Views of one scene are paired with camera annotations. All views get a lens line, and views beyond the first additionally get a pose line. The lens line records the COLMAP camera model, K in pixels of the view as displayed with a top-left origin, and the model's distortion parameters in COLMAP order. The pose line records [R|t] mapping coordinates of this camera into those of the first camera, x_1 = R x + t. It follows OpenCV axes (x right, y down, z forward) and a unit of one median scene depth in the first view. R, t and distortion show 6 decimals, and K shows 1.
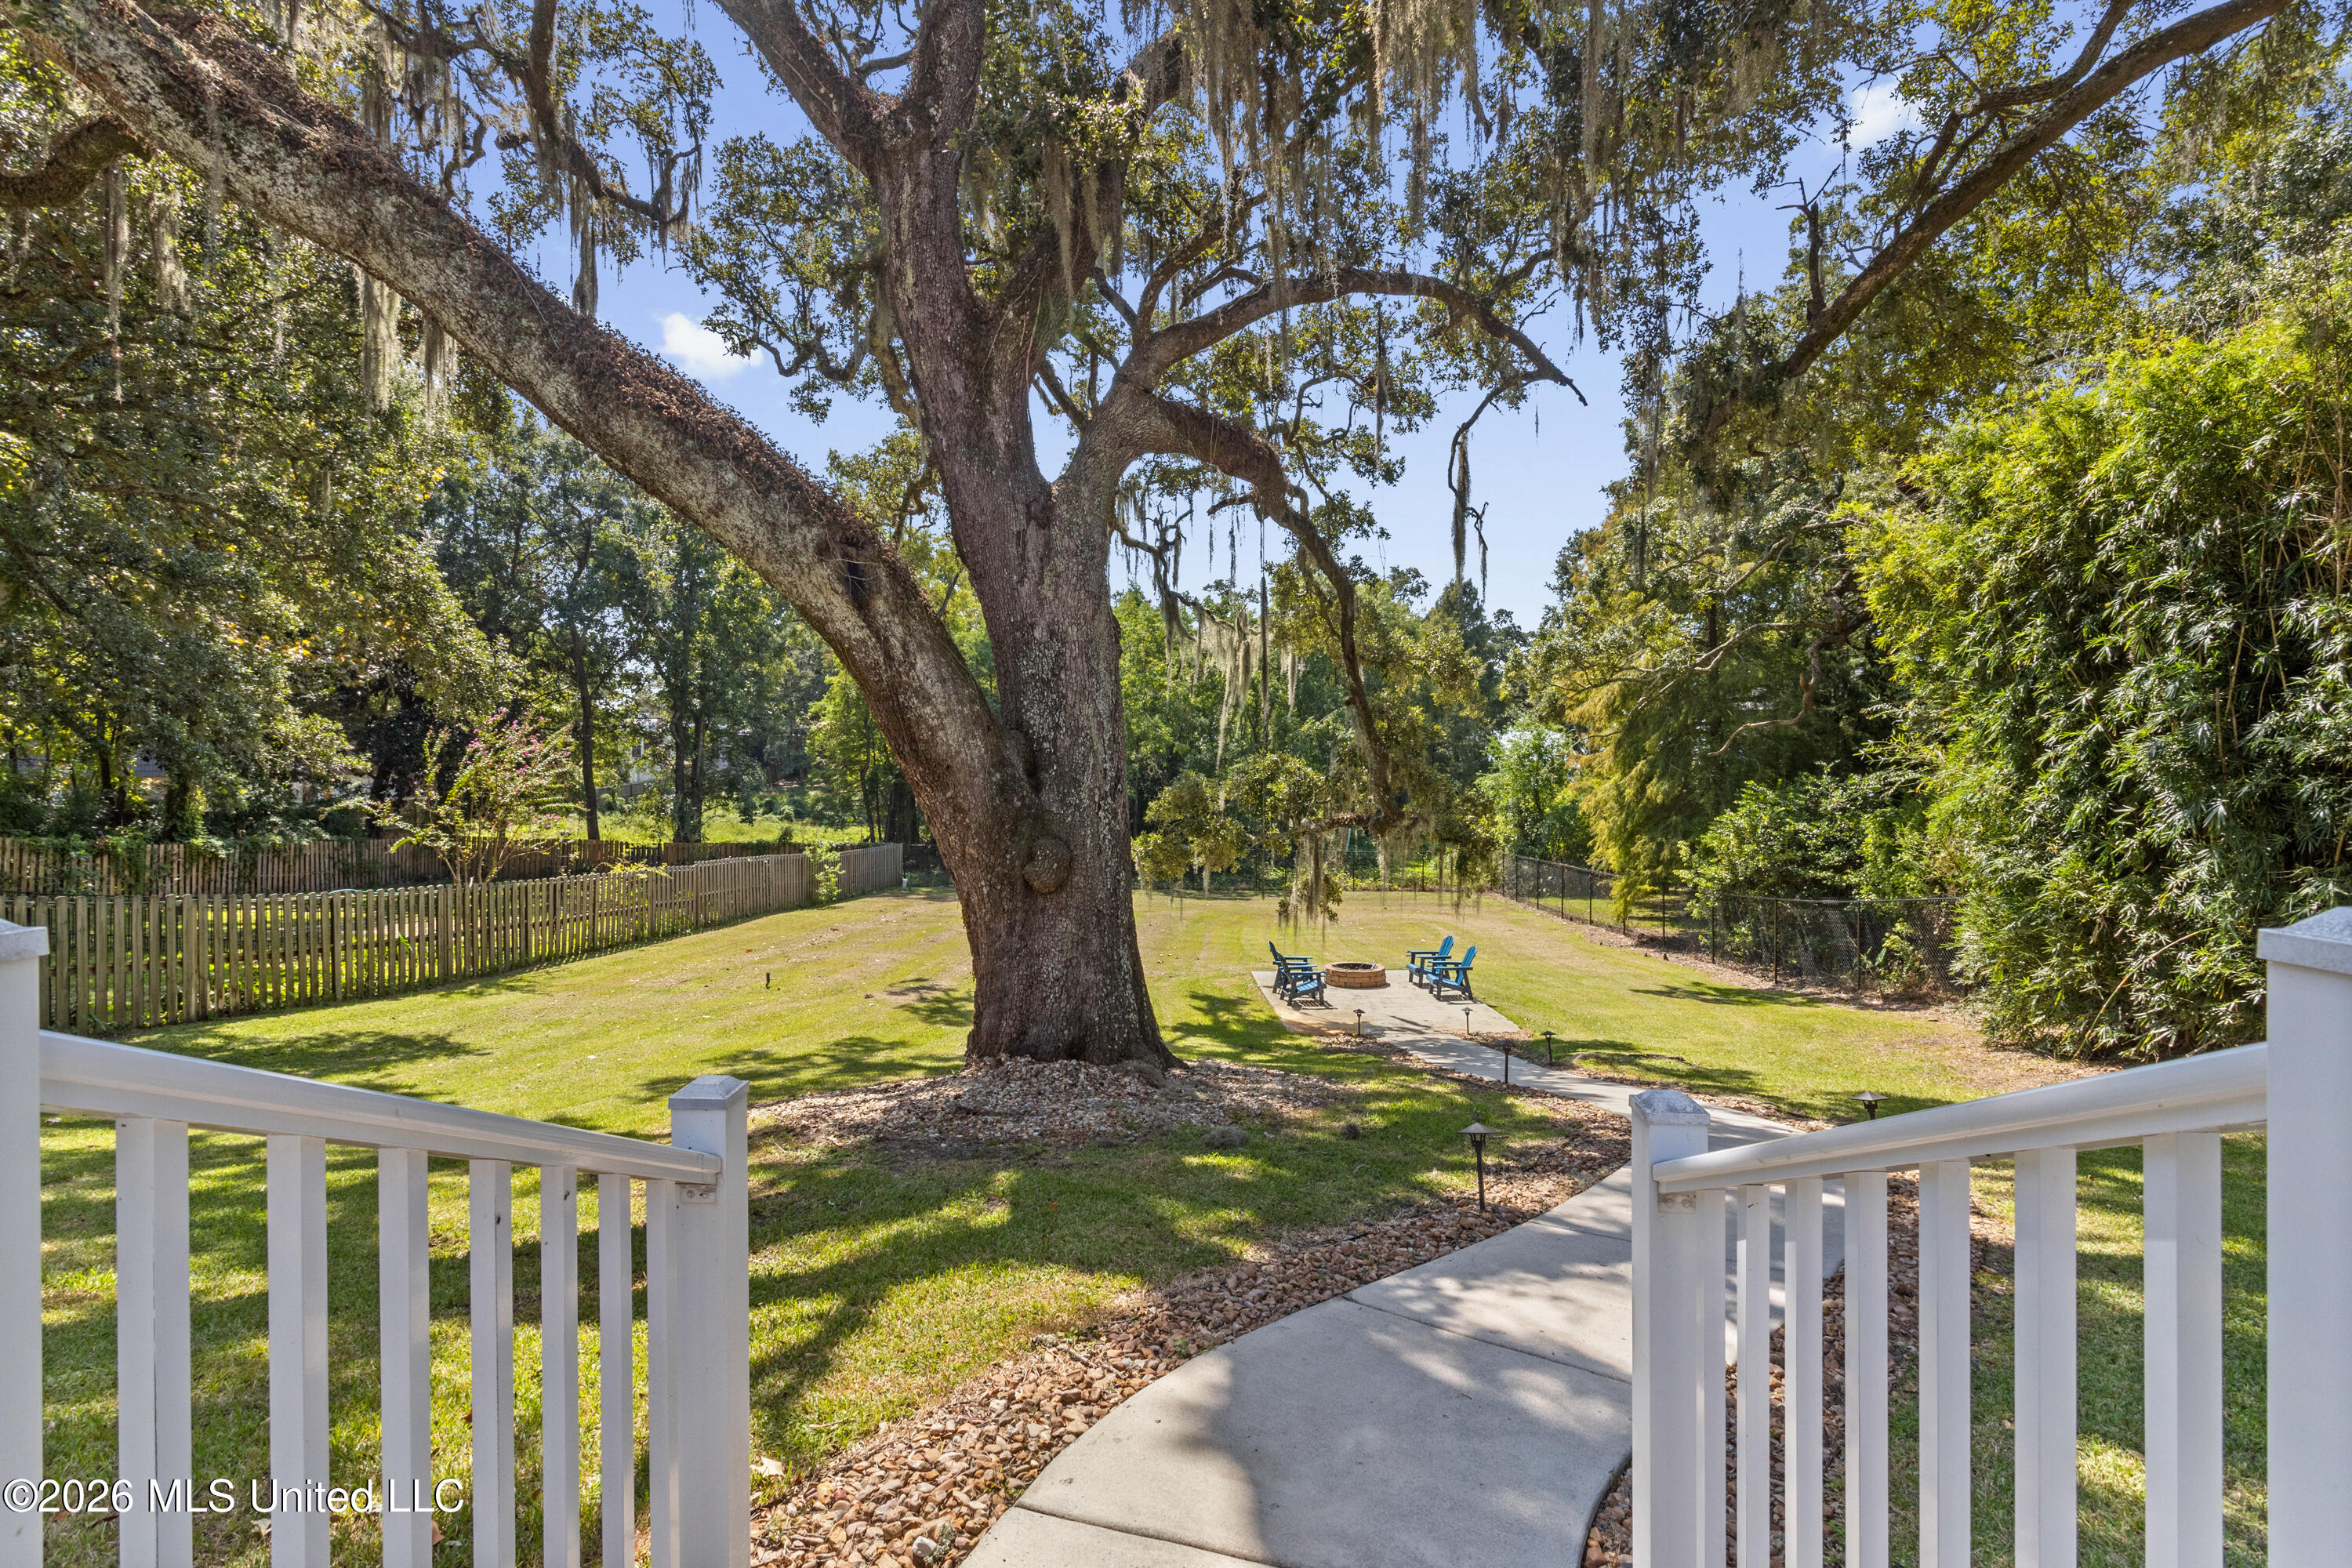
lens RADIAL K [[1105.1, 0, 1178.0], [0, 1105.1, 778.4], [0, 0, 1]] dist [-0.003320, 0.002468]
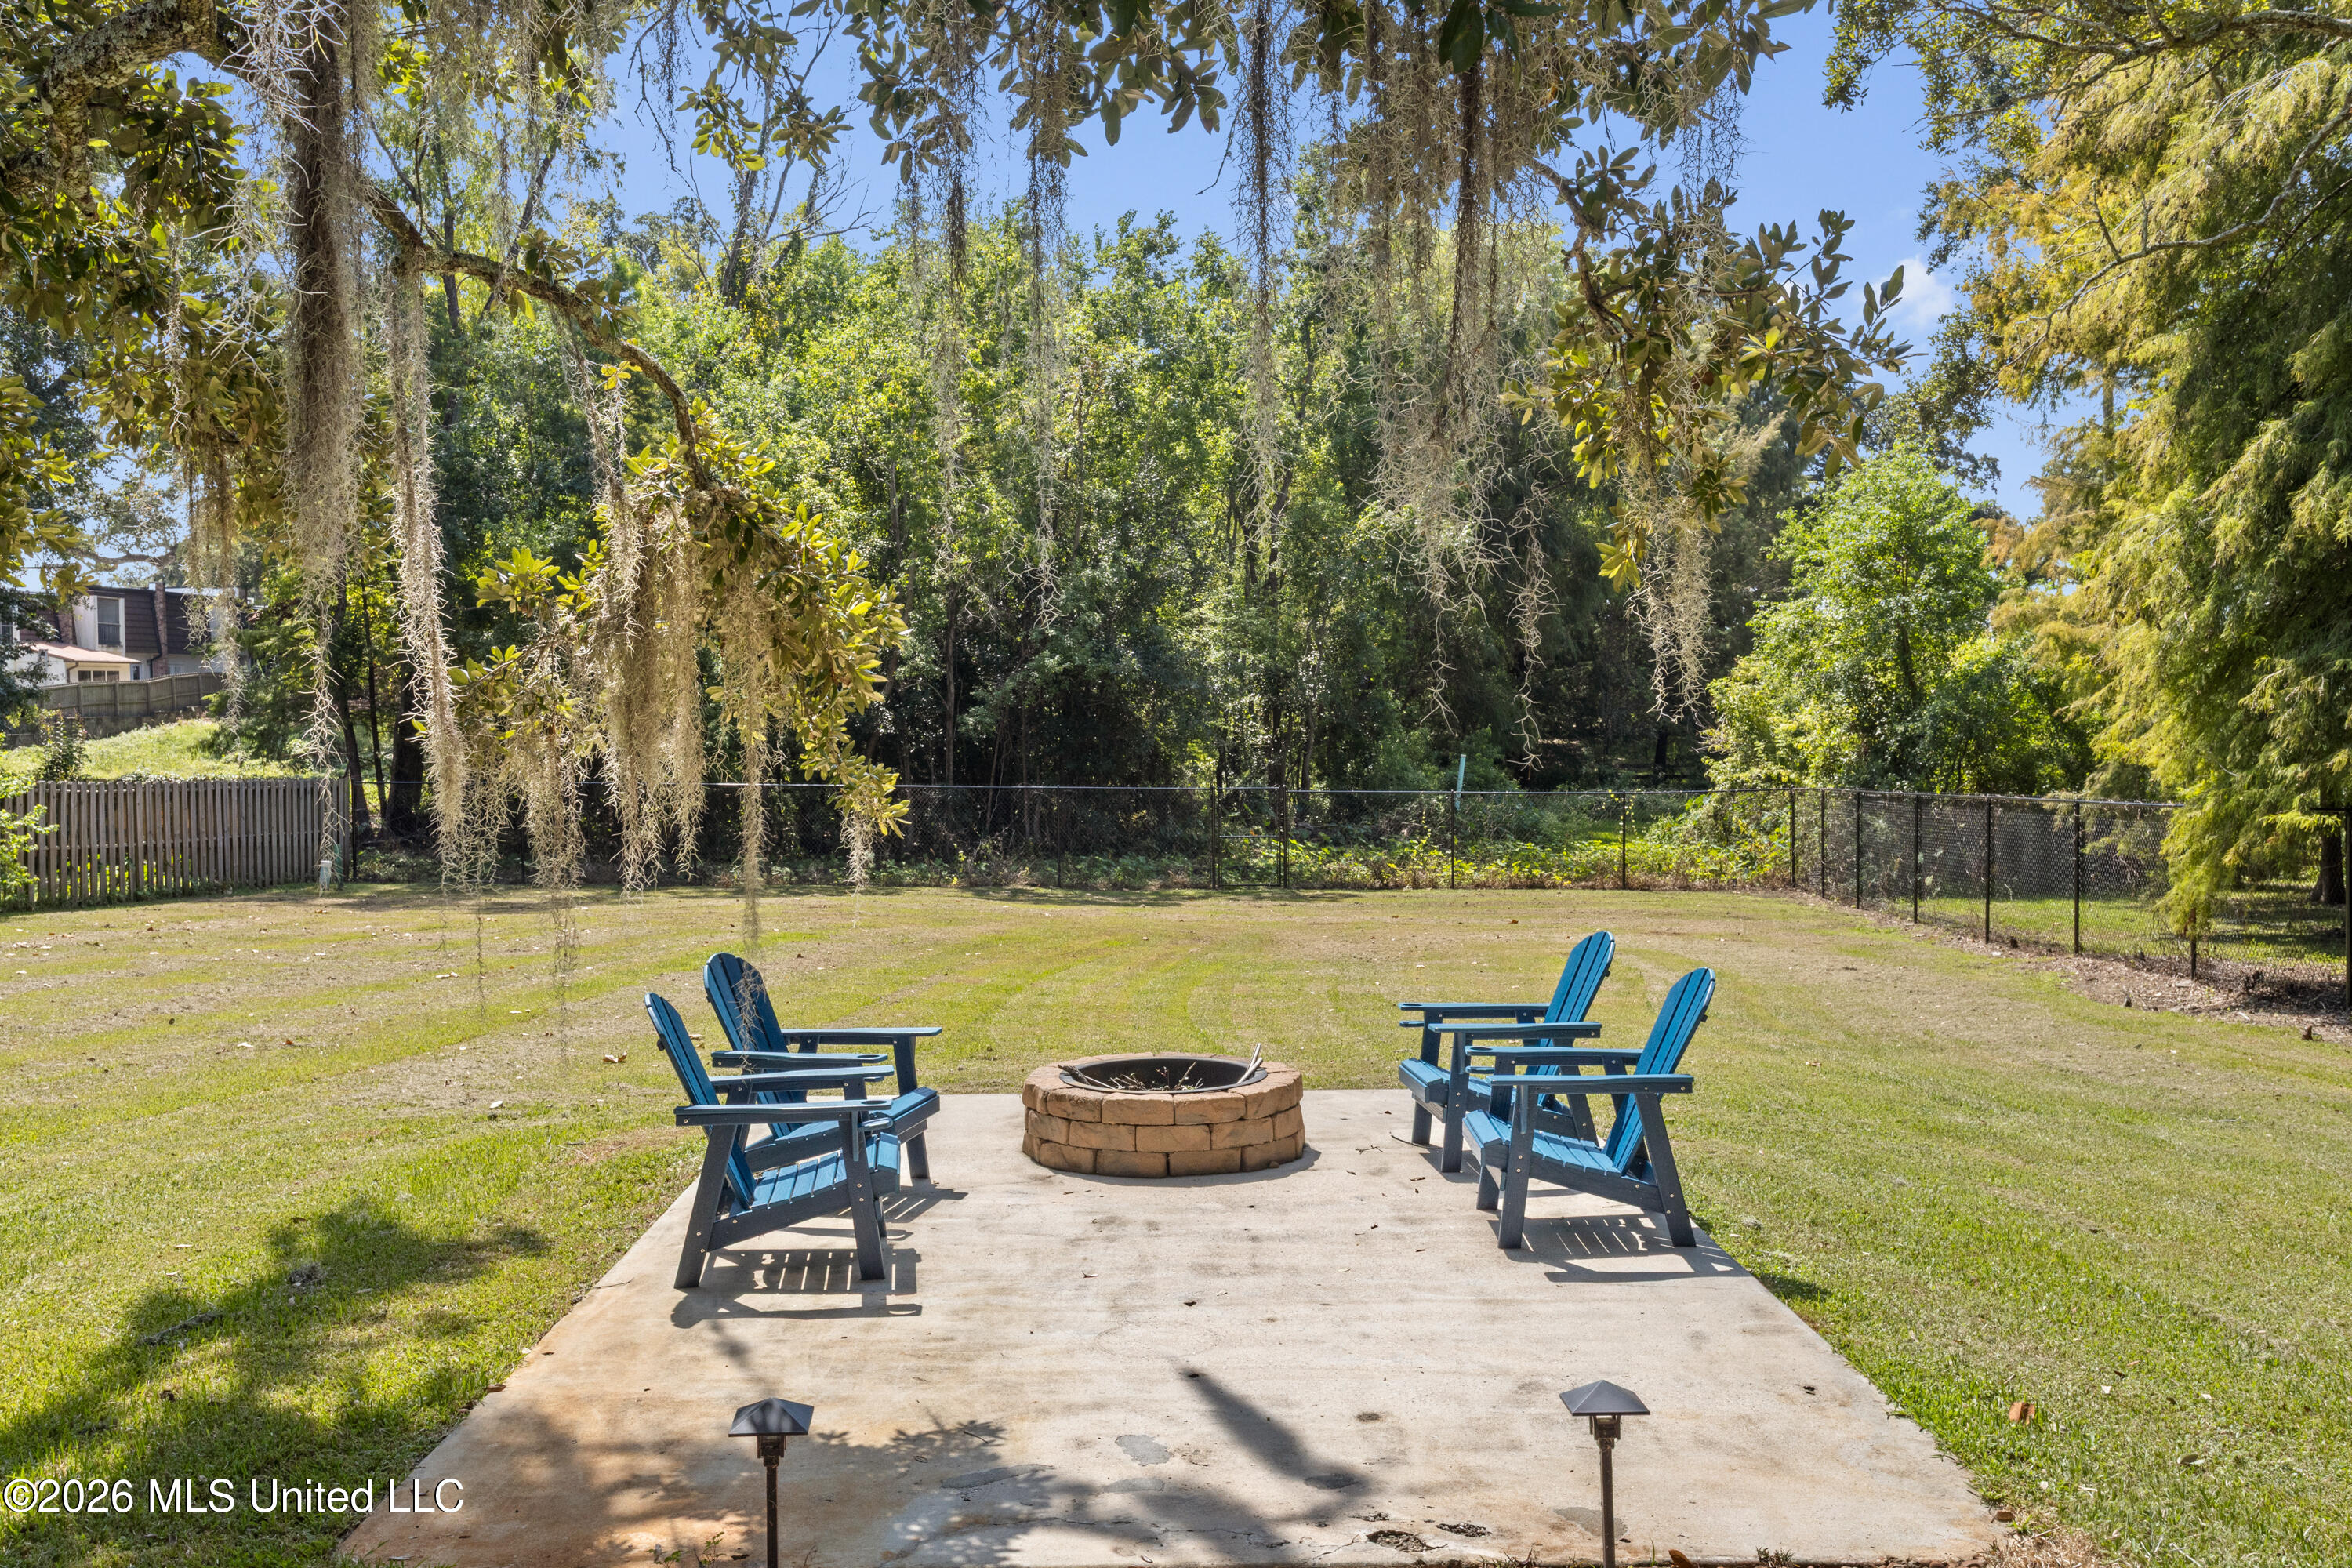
lens RADIAL K [[2027.2, 0, 1176.6], [0, 2027.2, 778.0], [0, 0, 1]] dist [-0.017348, -0.001653]
pose [[0.999817, -0.001892, -0.019044, 0.119866], [0.002287, 0.999782, 0.020745, 0.072828], [0.019001, -0.020785, 0.999603, 0.422150]]
